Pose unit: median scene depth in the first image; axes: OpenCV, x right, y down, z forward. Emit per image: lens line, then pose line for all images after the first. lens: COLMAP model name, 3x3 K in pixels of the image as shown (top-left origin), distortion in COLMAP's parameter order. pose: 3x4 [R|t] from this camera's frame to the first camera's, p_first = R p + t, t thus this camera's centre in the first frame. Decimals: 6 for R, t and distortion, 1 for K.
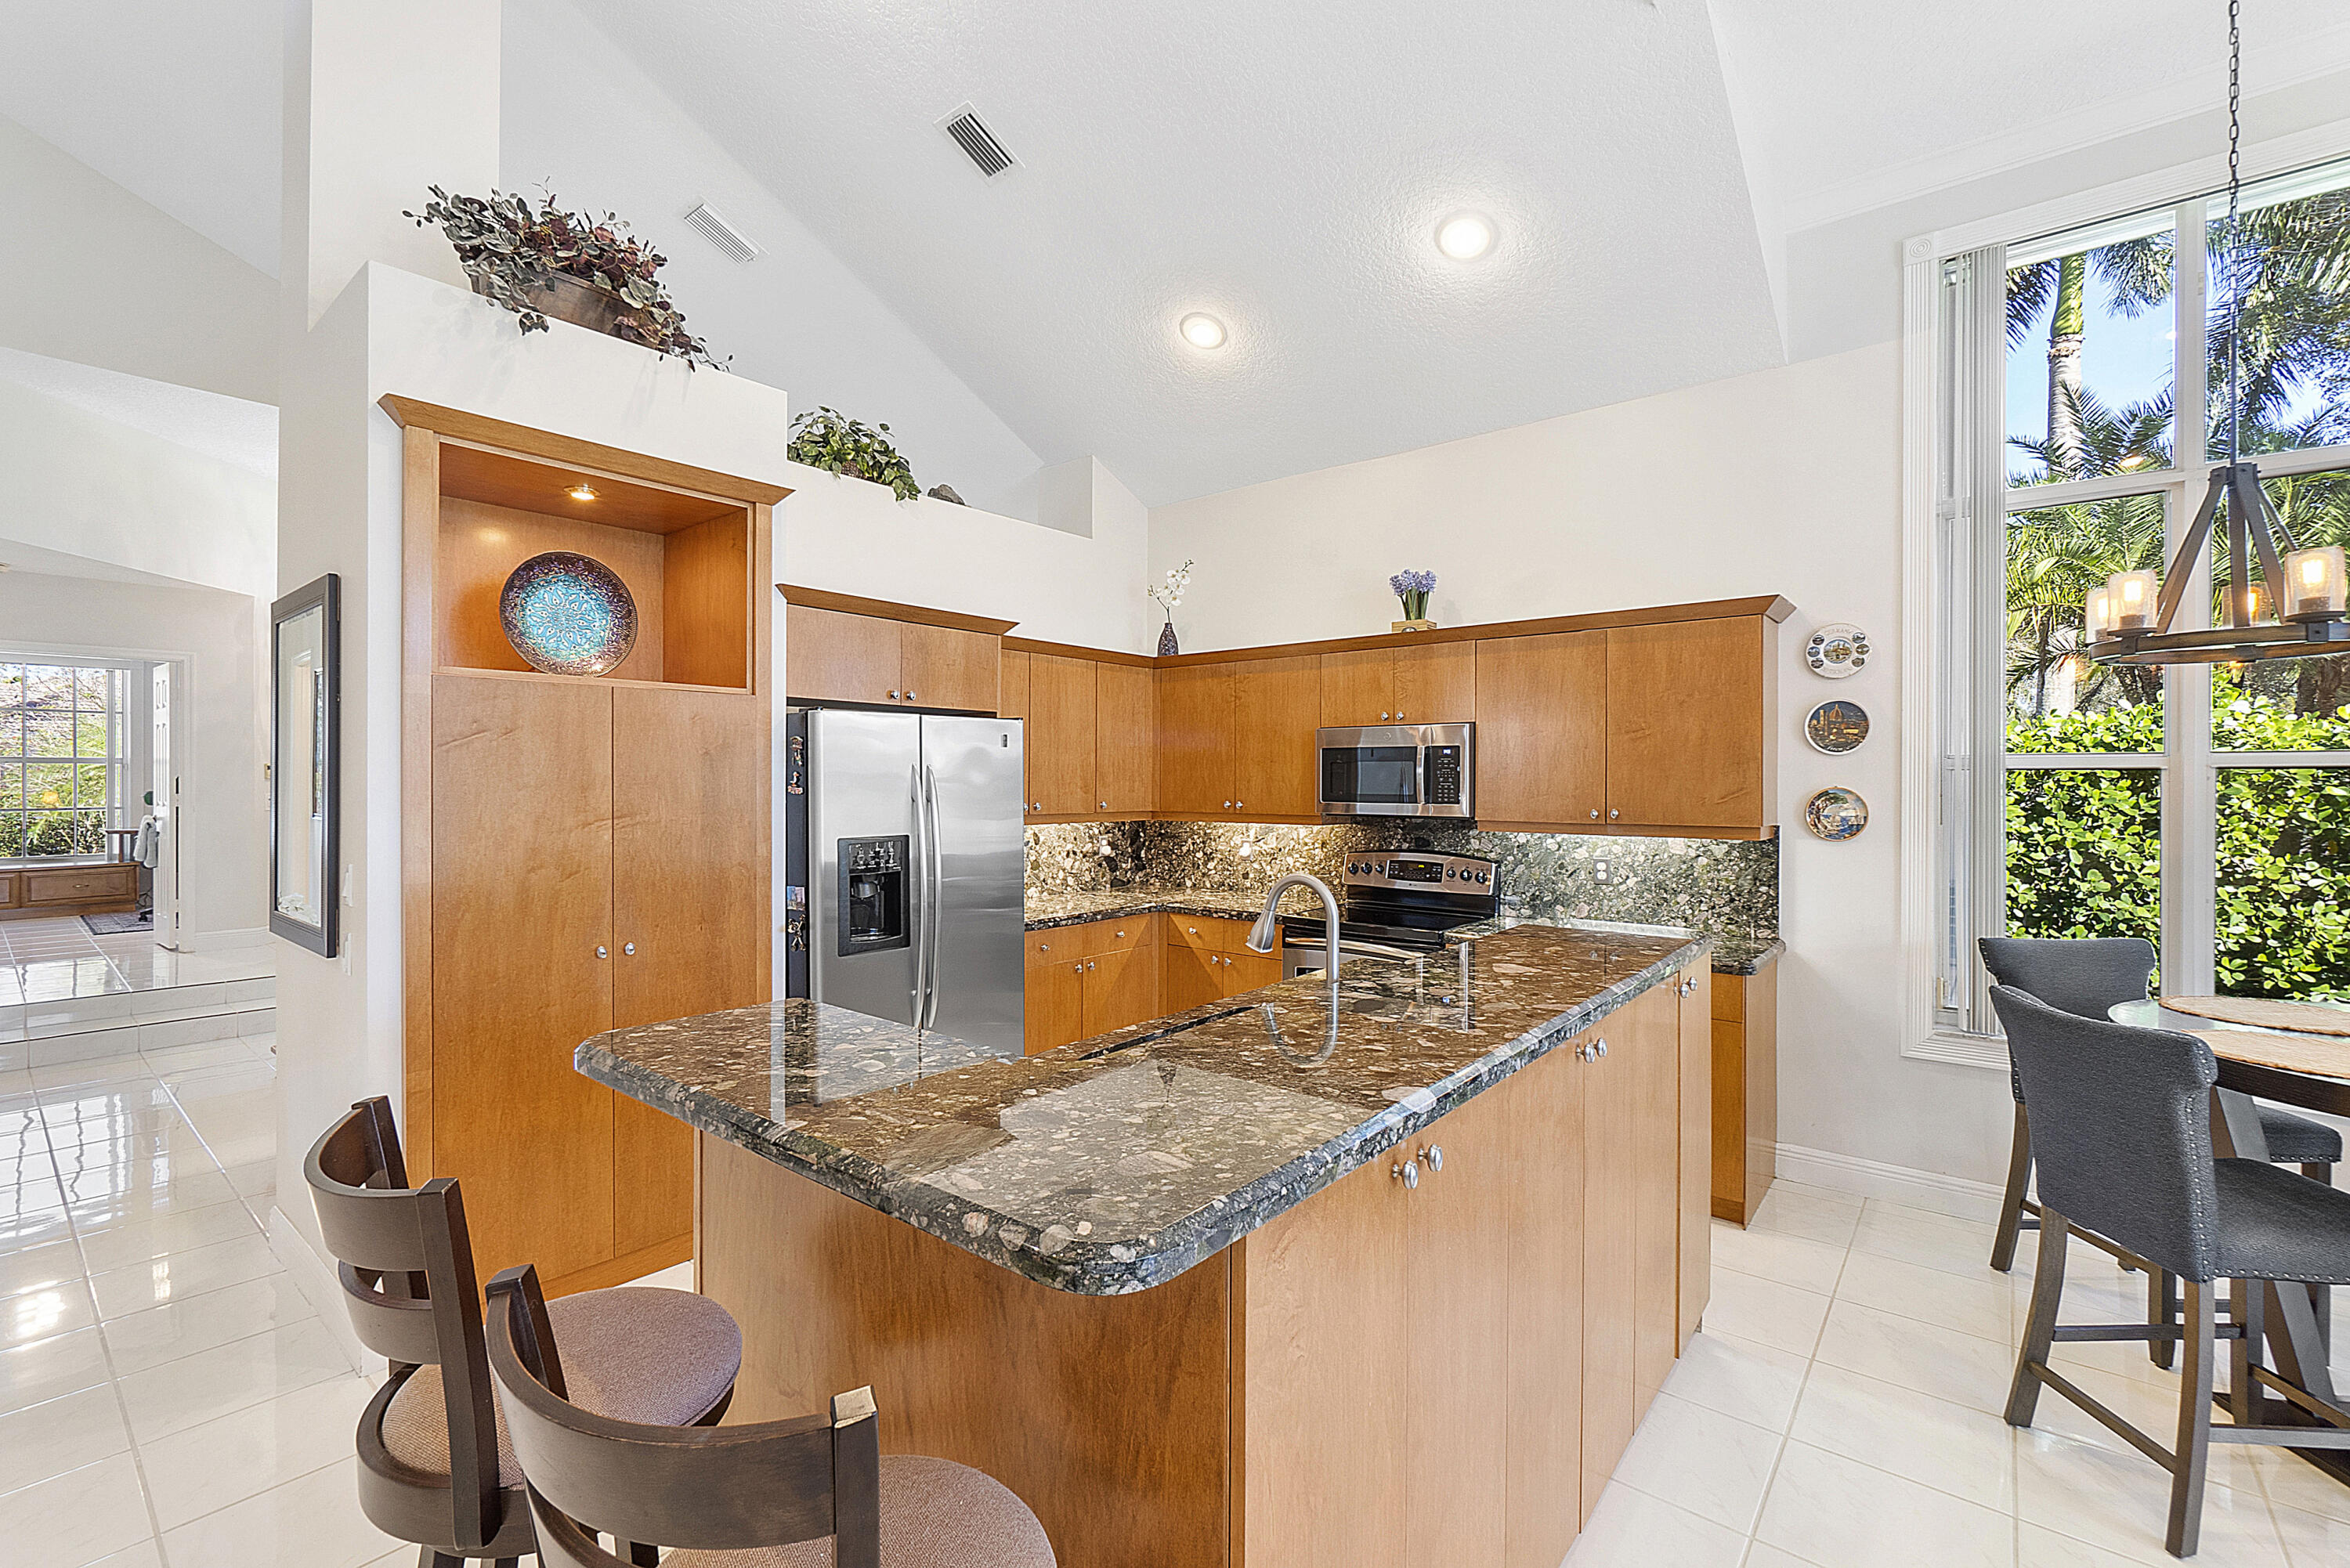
lens RADIAL K [[1020.6, 0, 1172.9], [0, 1020.6, 780.4], [0, 0, 1]] dist [-0.006220, 0.002517]
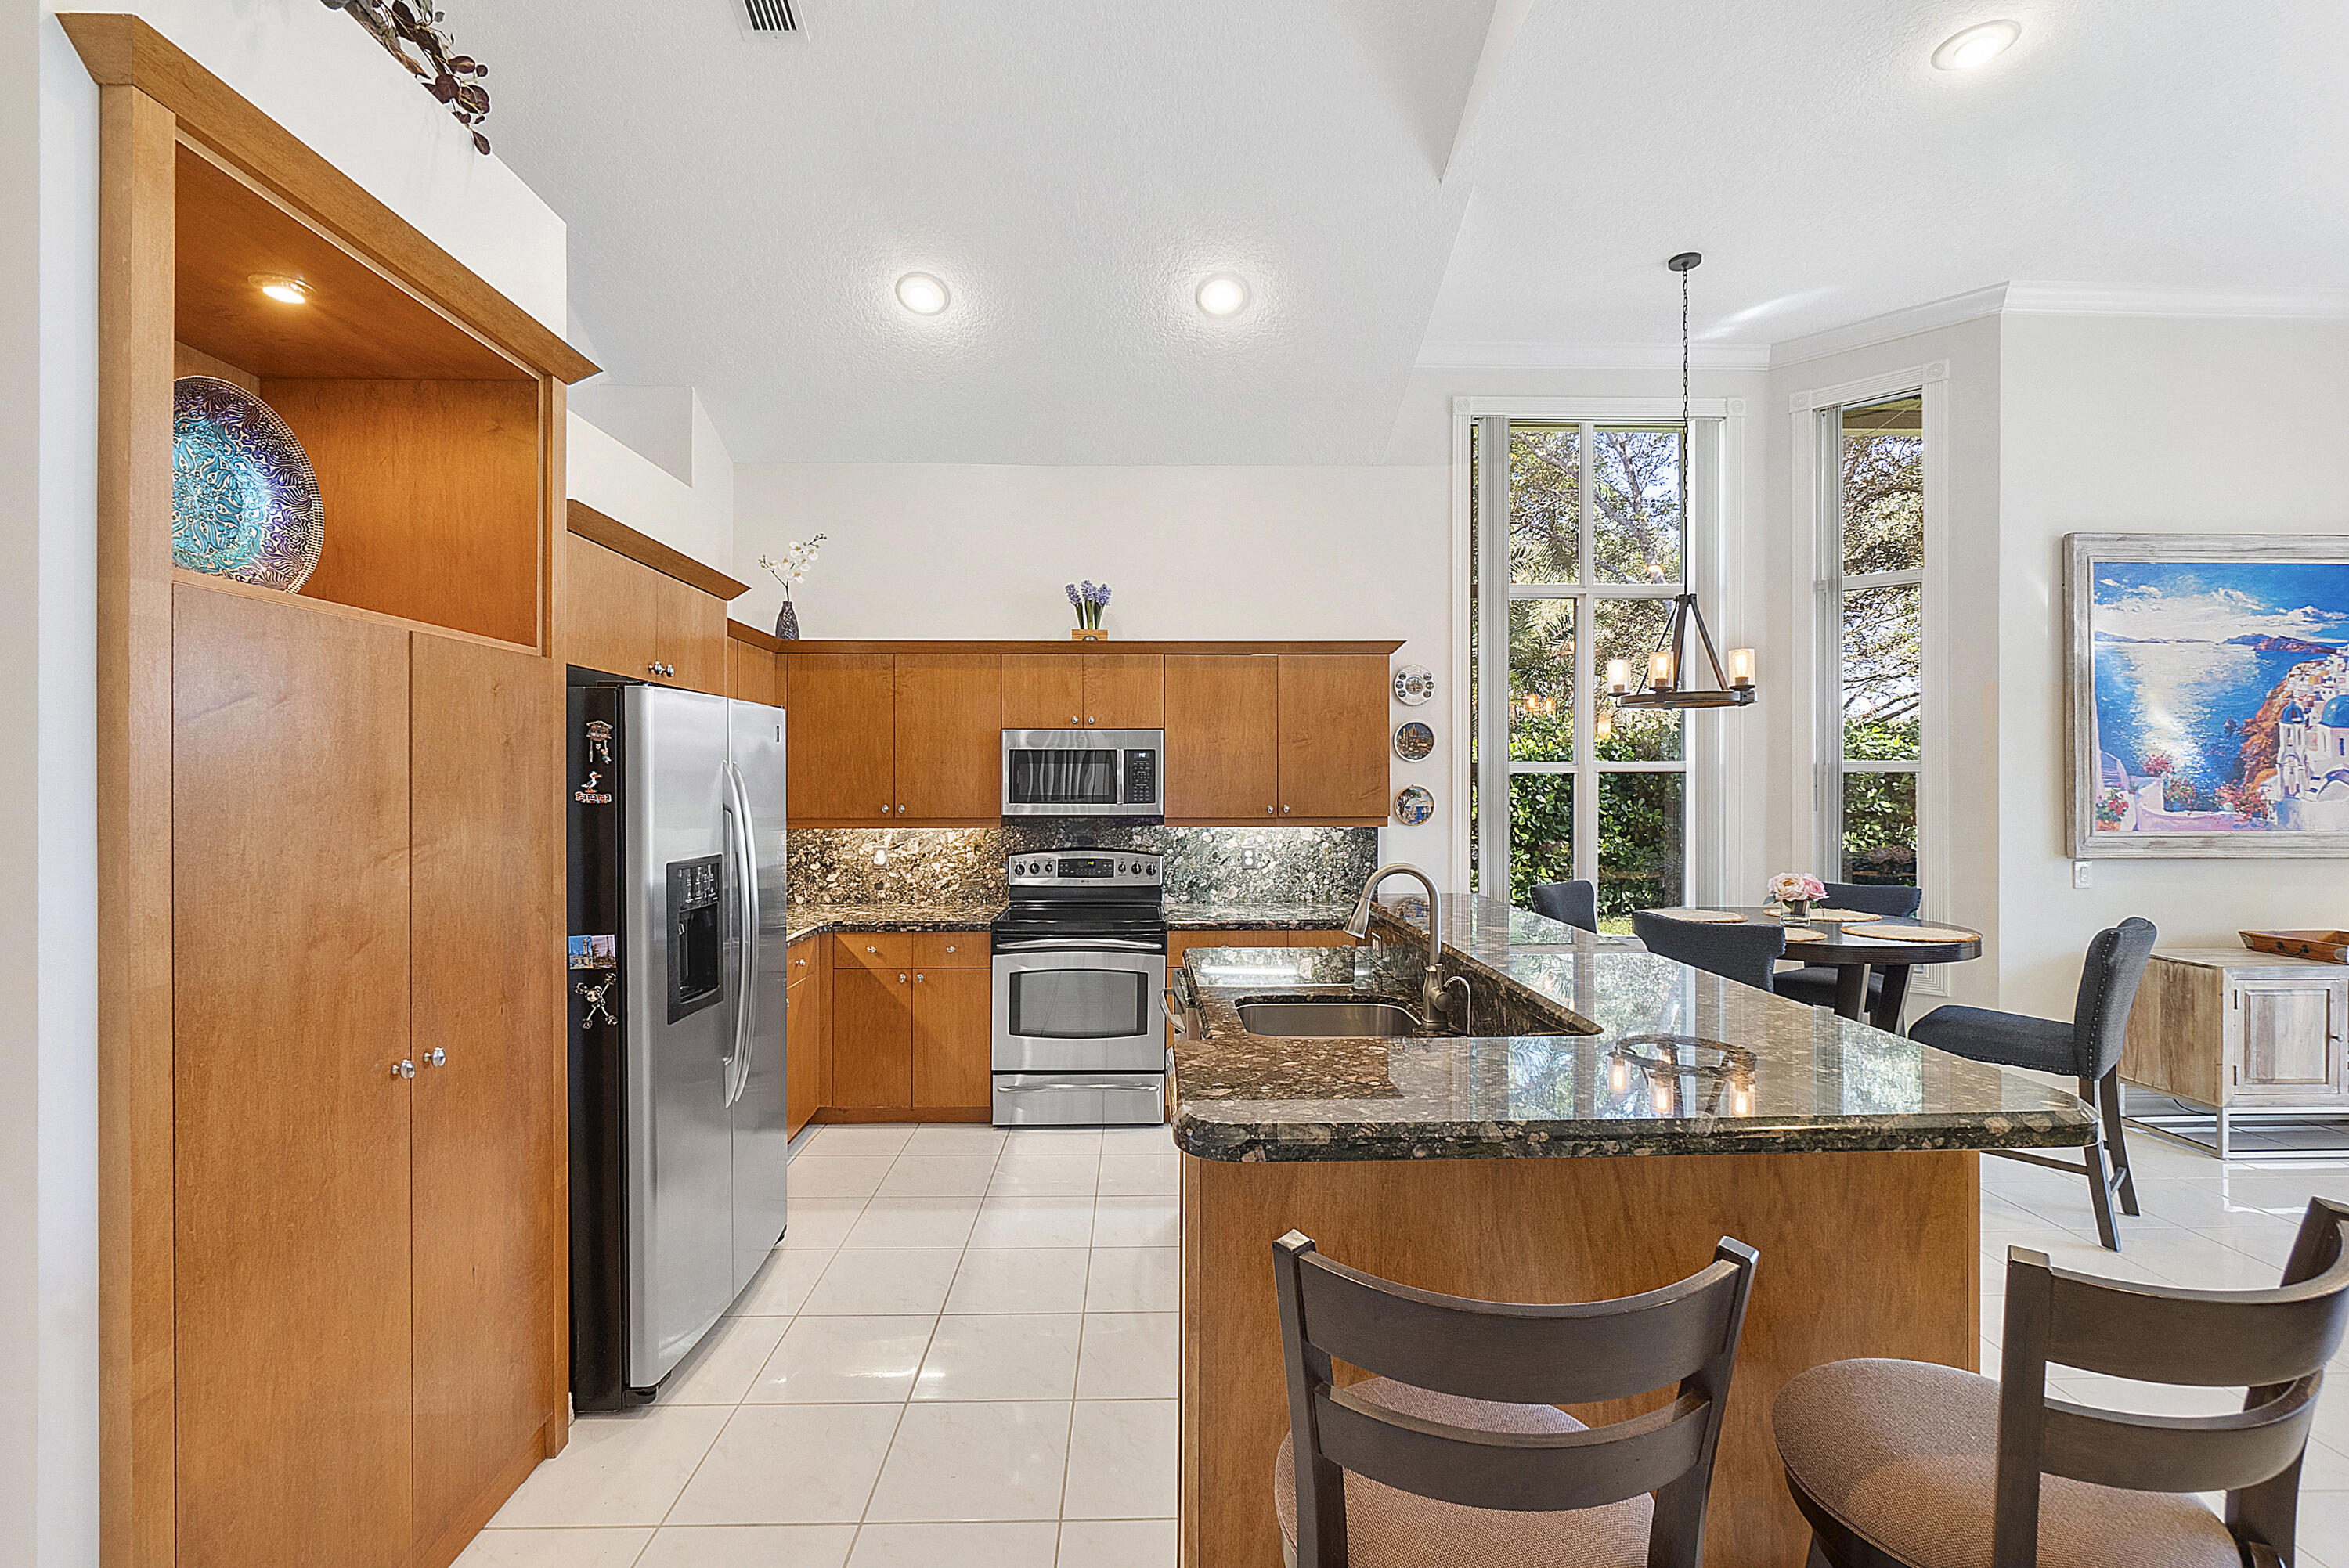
lens RADIAL K [[1020.2, 0, 1172.4], [0, 1020.2, 780.4], [0, 0, 1]] dist [-0.006220, 0.002517]
pose [[0.750710, -0.002174, 0.660628, -0.422977], [0.003096, 0.999995, -0.000227, -0.000891], [-0.660625, 0.002215, 0.750713, 0.167944]]
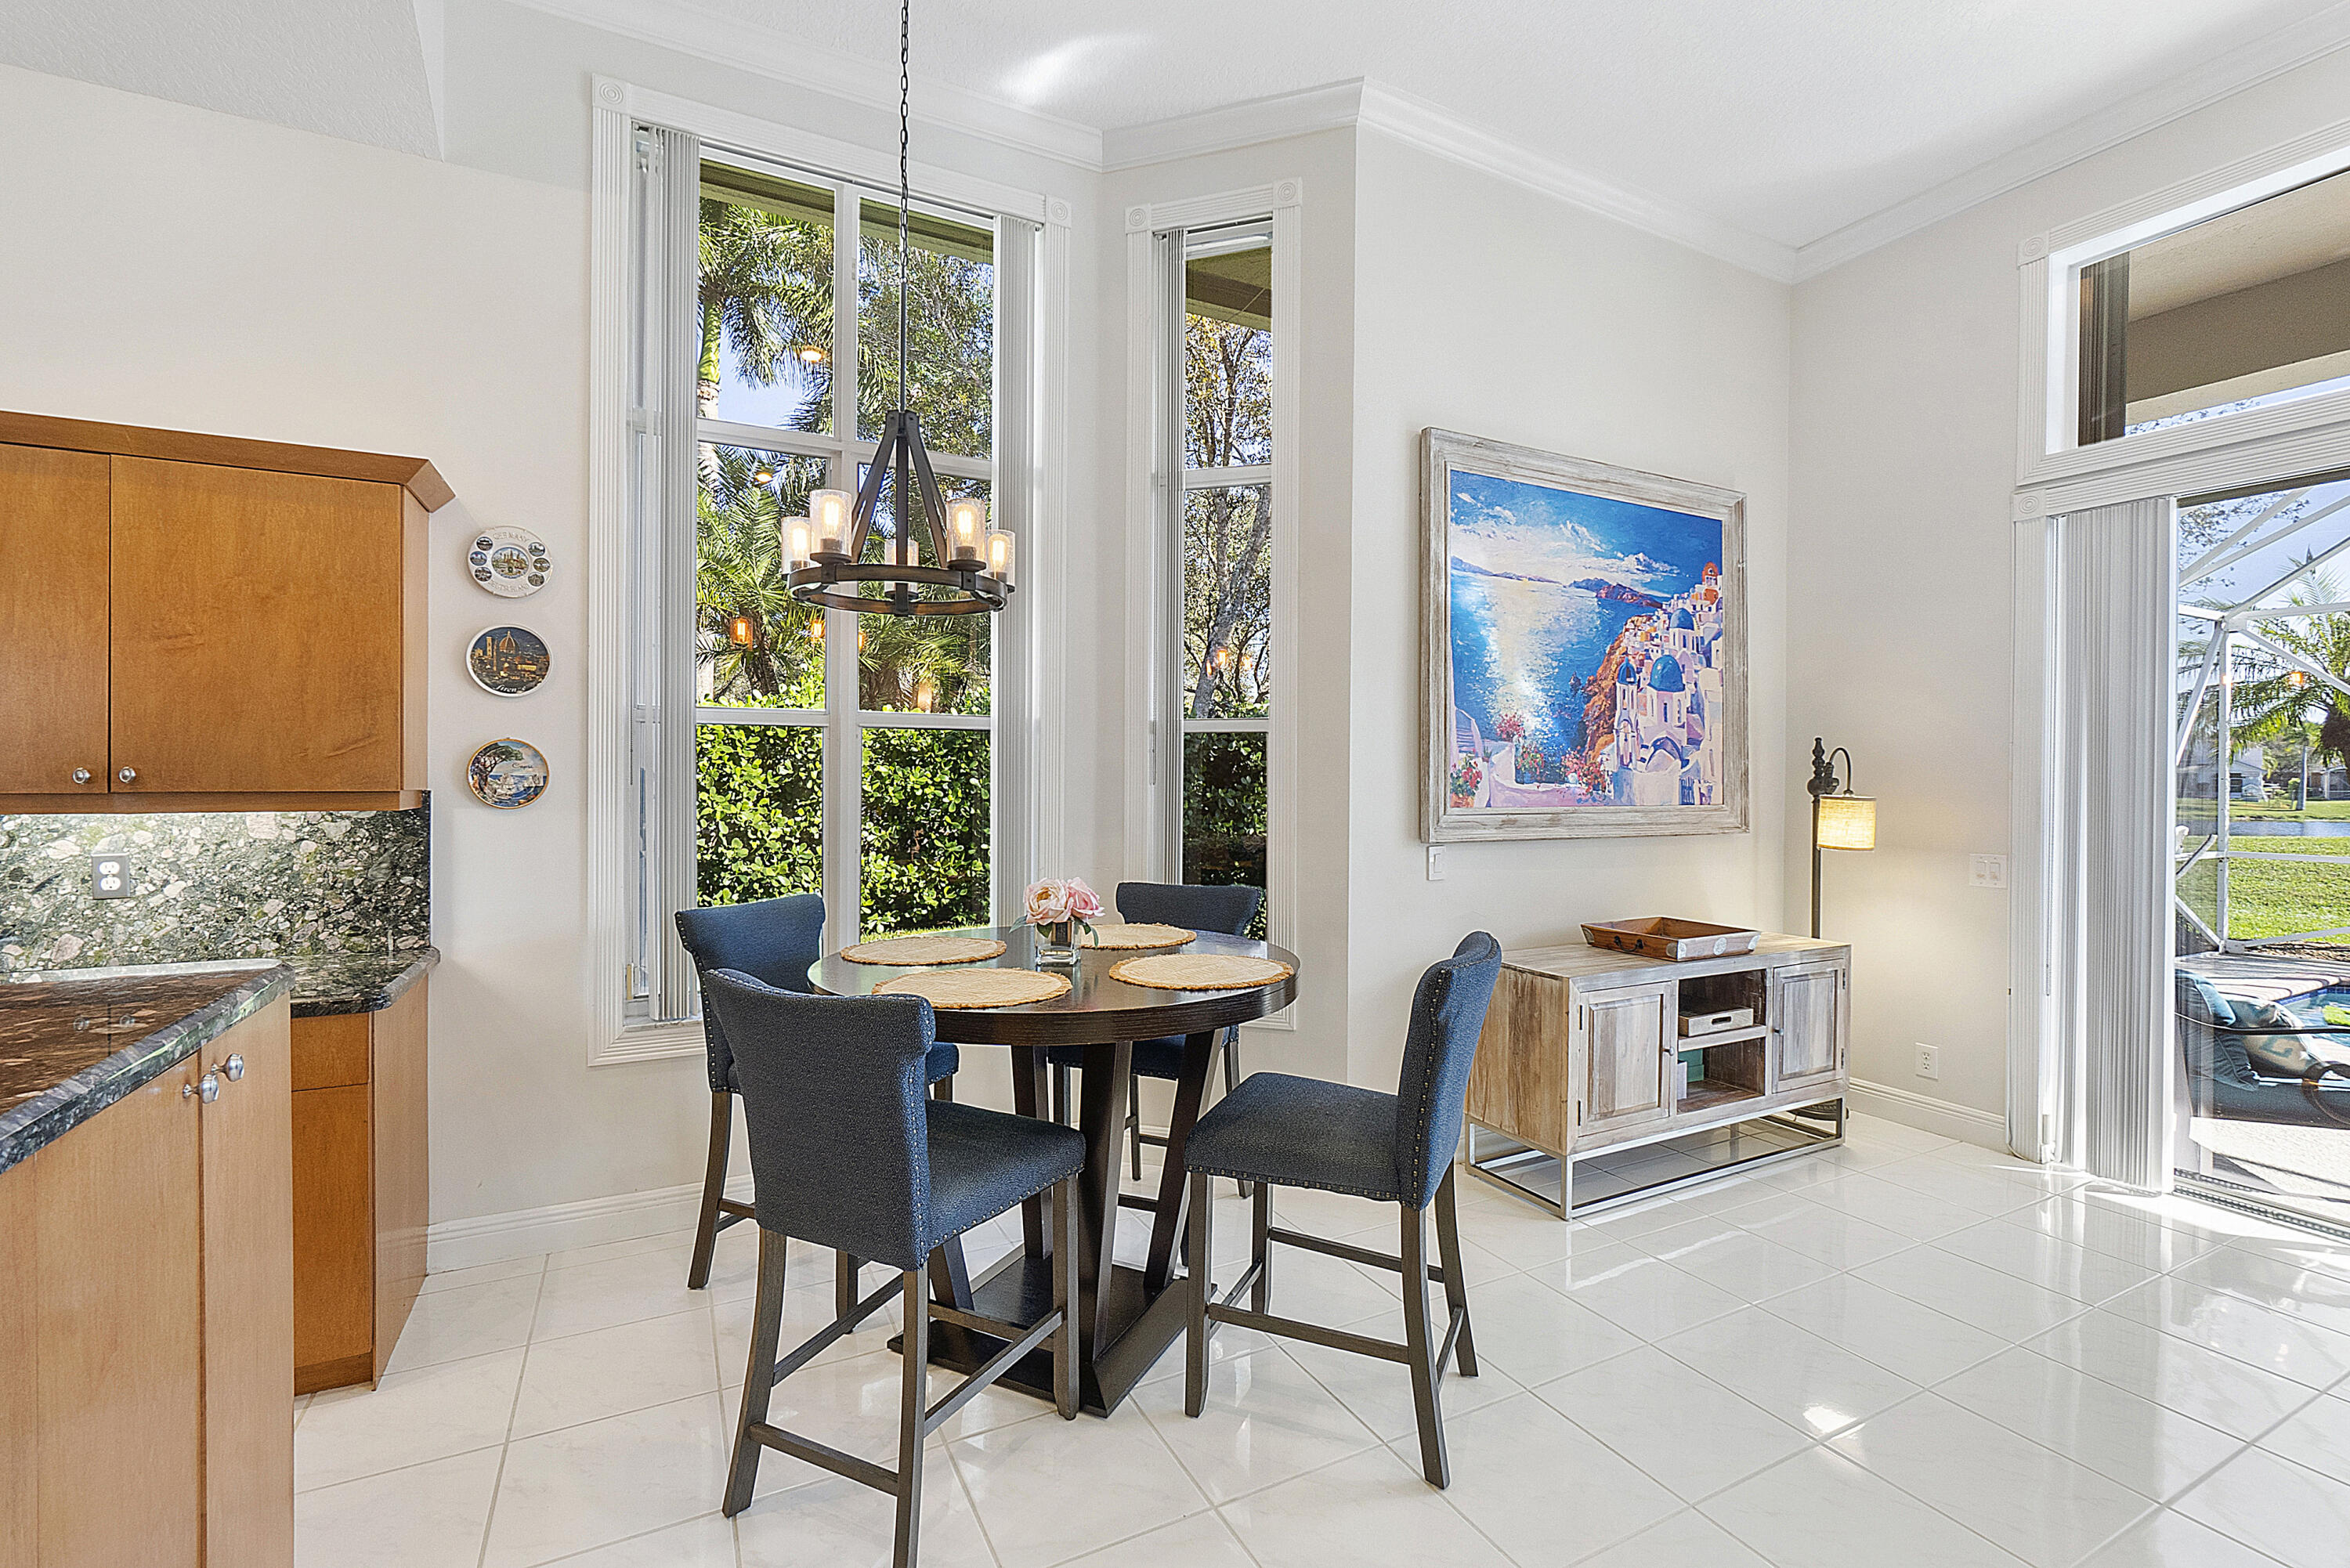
lens RADIAL K [[1008.4, 0, 1171.4], [0, 1008.4, 781.4], [0, 0, 1]] dist [-0.008238, 0.000992]
pose [[0.399099, -0.005315, 0.916892, 0.134218], [-0.003854, 0.999965, 0.007474, 0.027203], [-0.916900, -0.006517, 0.399064, 0.205692]]
